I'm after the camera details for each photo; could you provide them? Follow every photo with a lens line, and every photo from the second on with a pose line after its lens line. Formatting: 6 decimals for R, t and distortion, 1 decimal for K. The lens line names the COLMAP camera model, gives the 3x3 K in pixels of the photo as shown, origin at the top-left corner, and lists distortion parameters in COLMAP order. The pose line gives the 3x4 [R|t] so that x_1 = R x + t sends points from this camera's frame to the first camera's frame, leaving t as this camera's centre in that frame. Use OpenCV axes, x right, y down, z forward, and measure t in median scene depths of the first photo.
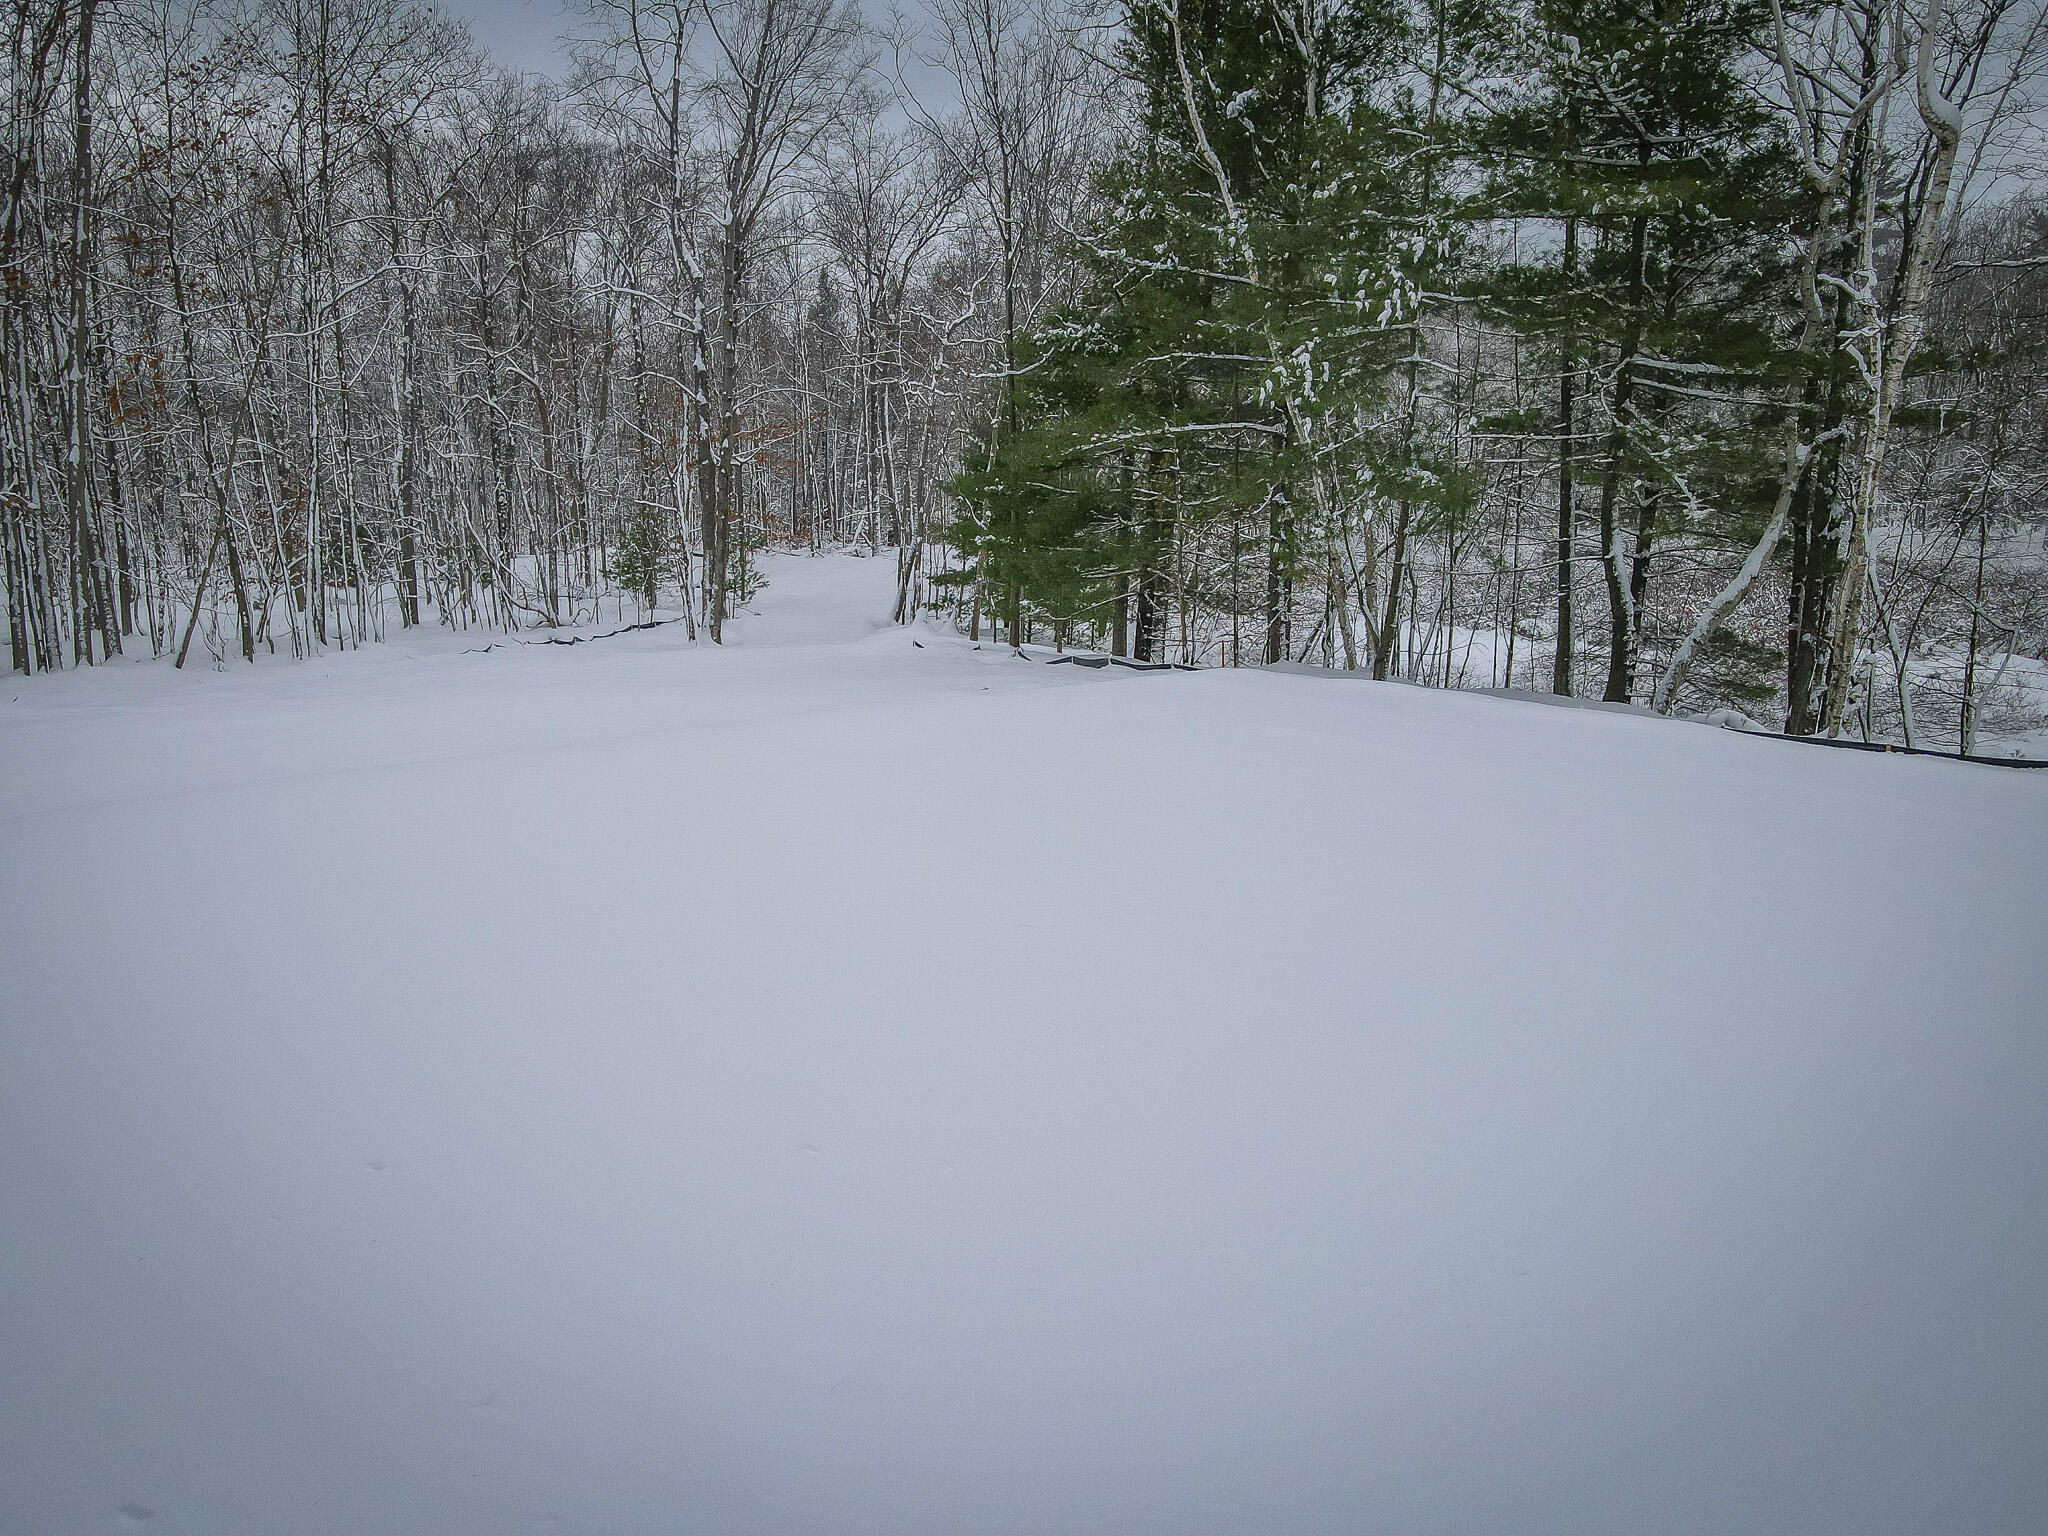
lens RADIAL K [[1492.6, 0, 1027.0], [0, 1492.6, 770.4], [0, 0, 1]] dist [0.015896, 0.003381]
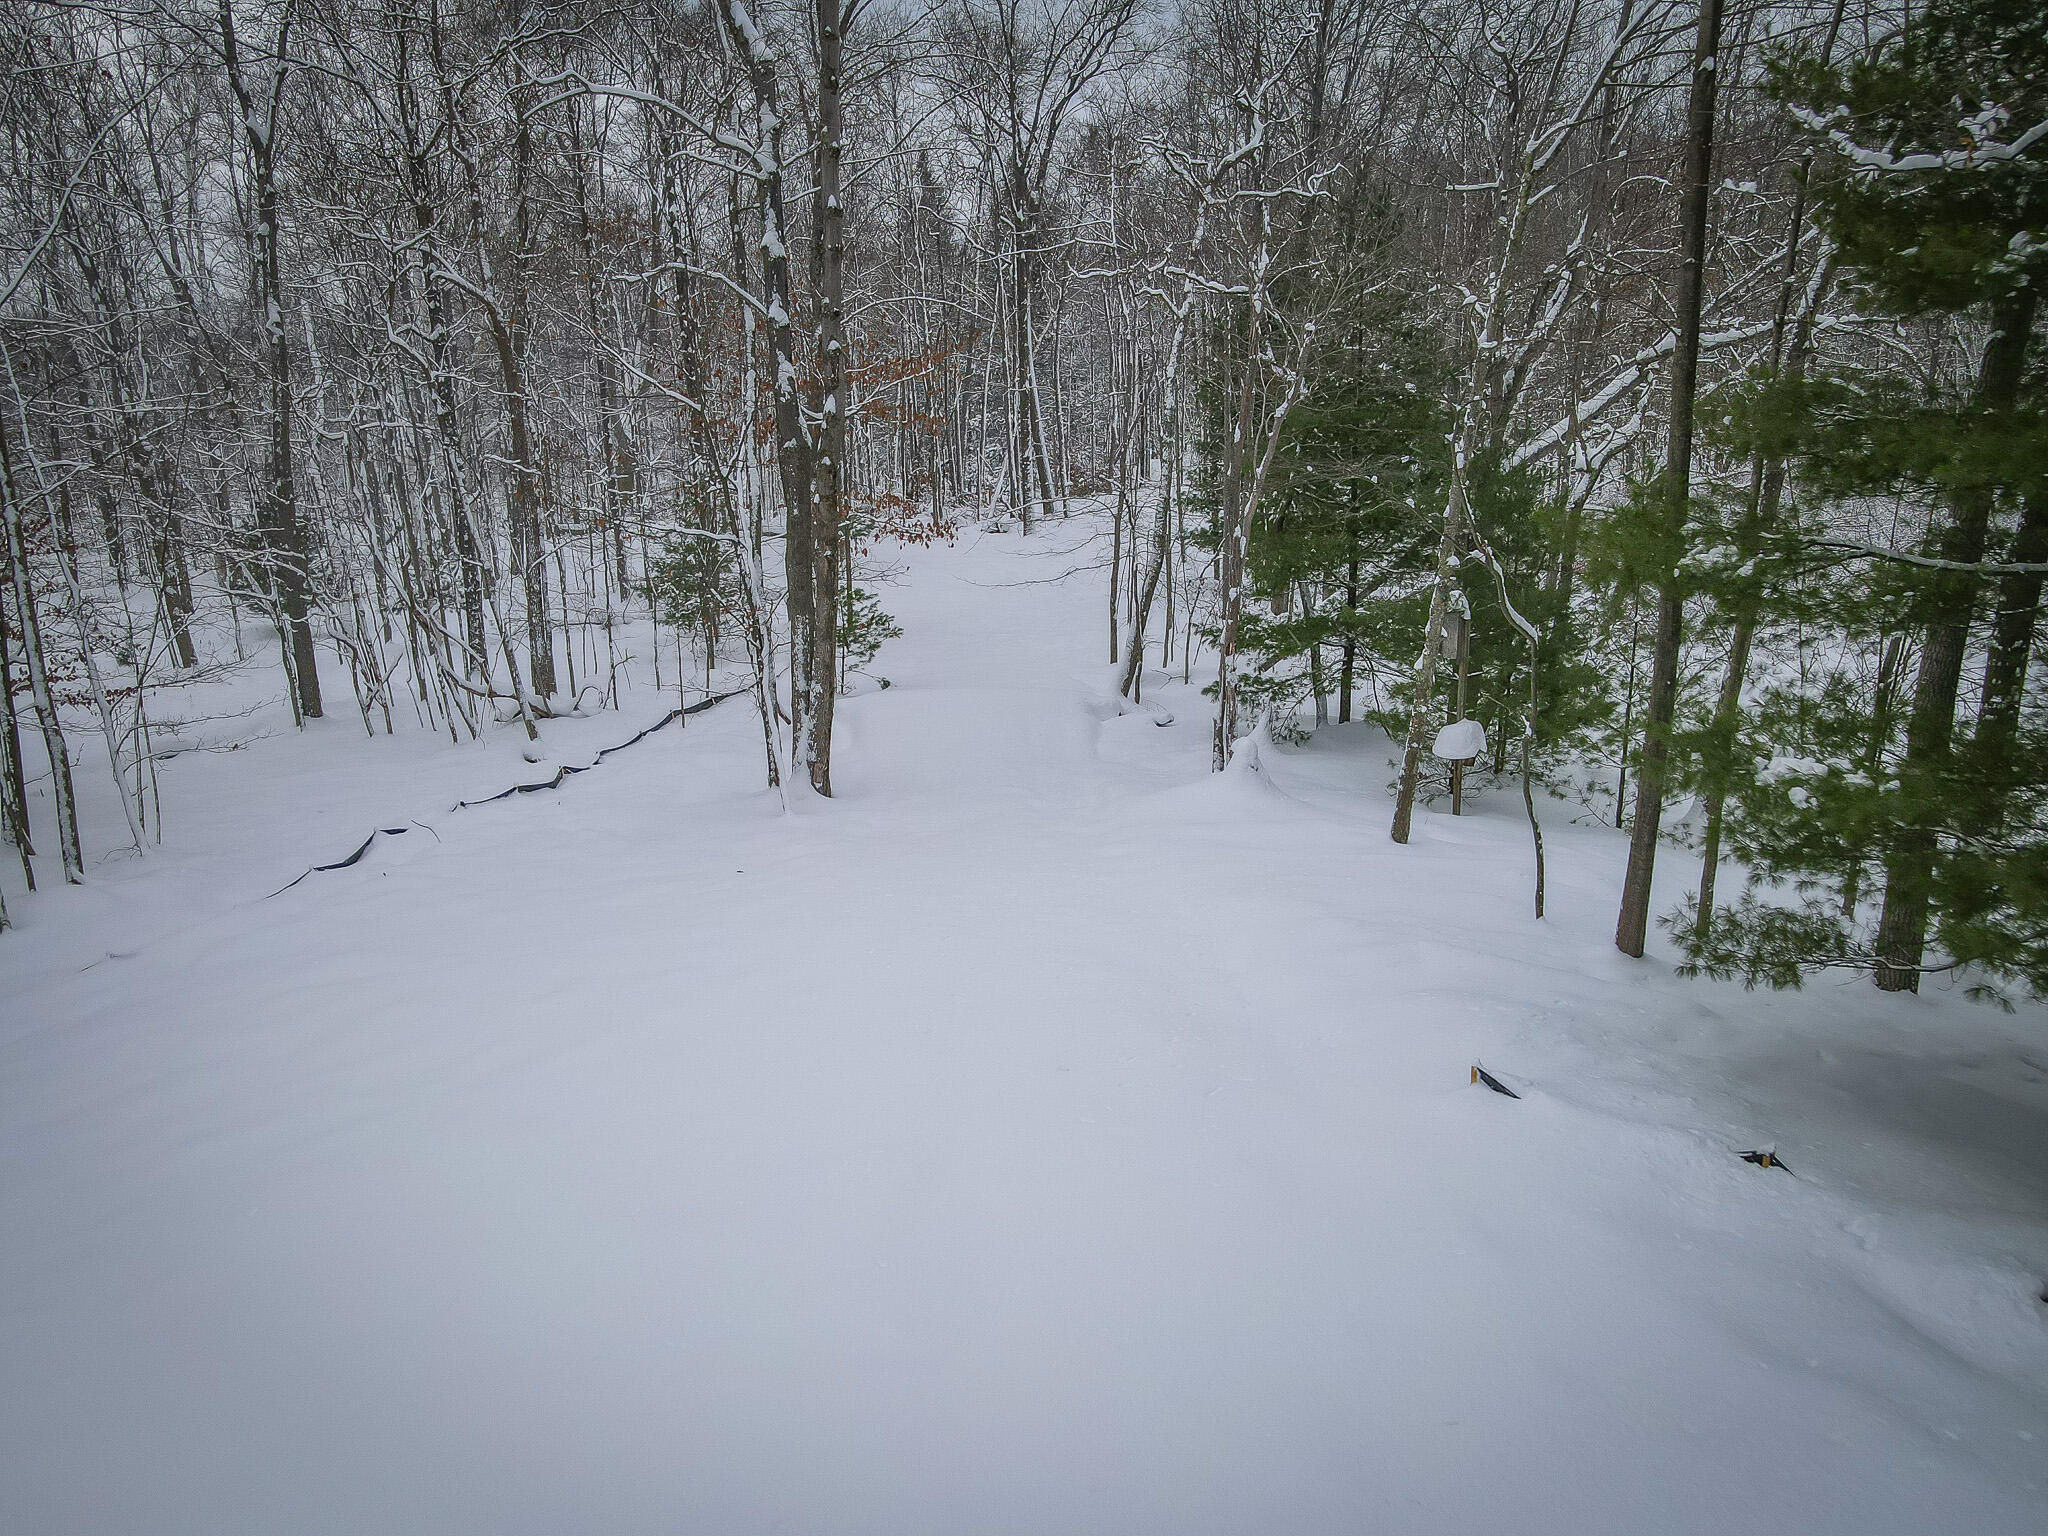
lens RADIAL K [[1492.6, 0, 1029.3], [0, 1492.6, 760.1], [0, 0, 1]] dist [0.015896, 0.003381]
pose [[0.998165, -0.017460, -0.057976, -0.104384], [0.020361, 0.998550, 0.049833, -0.119473], [0.057022, -0.050922, 0.997073, 0.482980]]
